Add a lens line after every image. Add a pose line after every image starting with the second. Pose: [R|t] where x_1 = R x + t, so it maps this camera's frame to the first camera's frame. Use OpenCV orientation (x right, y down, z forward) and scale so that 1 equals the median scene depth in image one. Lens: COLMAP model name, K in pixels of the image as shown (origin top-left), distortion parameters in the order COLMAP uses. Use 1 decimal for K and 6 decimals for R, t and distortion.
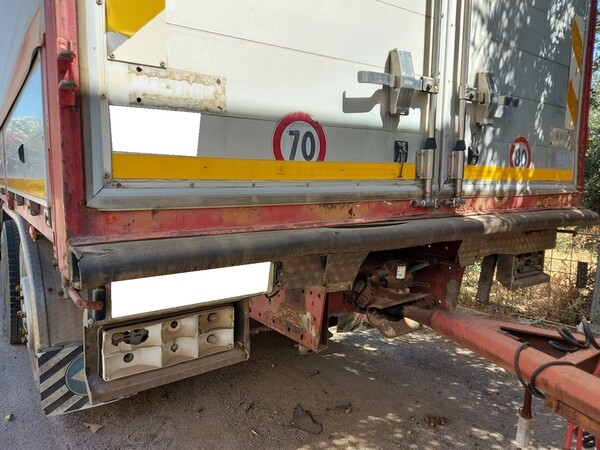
lens RADIAL K [[483.9, 0, 300.1], [0, 483.9, 224.0], [0, 0, 1]] dist [0.129163, -0.141508]
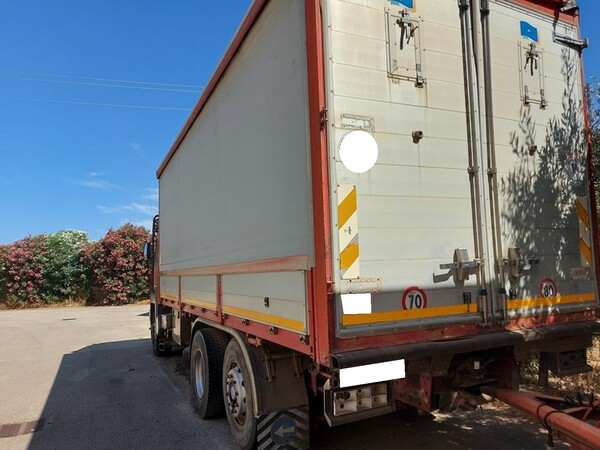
lens RADIAL K [[483.9, 0, 300.1], [0, 483.9, 224.0], [0, 0, 1]] dist [0.129163, -0.141508]
pose [[0.984855, -0.057816, -0.163455, -0.089670], [0.027183, 0.982592, -0.183775, -0.085802], [0.171235, 0.176549, 0.969283, -0.878696]]
